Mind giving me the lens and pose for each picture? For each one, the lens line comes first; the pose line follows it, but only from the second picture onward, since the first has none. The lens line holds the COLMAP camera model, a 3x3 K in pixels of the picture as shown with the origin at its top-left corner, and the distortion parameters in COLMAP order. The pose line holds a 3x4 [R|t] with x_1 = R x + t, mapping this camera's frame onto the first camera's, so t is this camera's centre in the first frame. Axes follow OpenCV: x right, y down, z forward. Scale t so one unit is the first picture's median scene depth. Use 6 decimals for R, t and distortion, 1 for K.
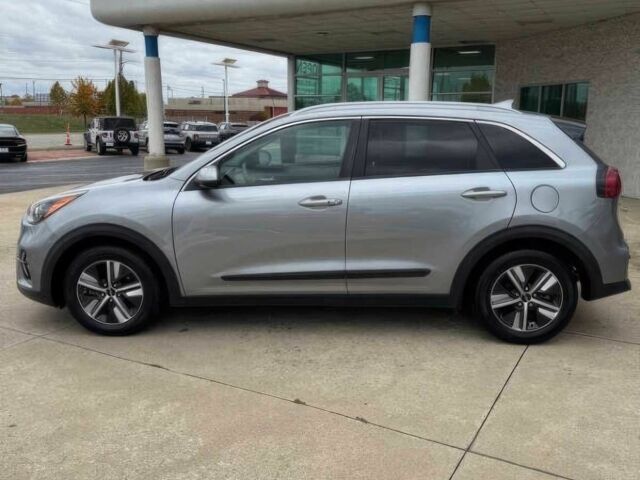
lens RADIAL K [[597.1, 0, 322.7], [0, 597.1, 239.9], [0, 0, 1]] dist [0.057657, 0.000000]
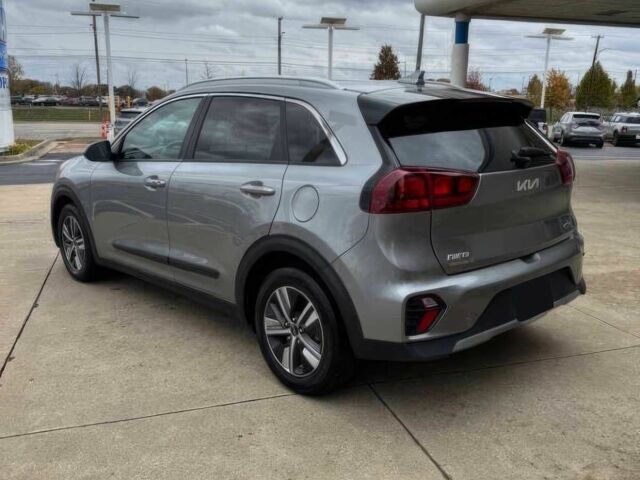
lens RADIAL K [[597.1, 0, 318.6], [0, 597.1, 243.1], [0, 0, 1]] dist [0.057657, 0.000000]
pose [[0.751563, 0.155932, -0.640967, 0.821331], [-0.144206, 0.986996, 0.071025, -0.071739], [0.643707, 0.039051, 0.764275, 0.426212]]
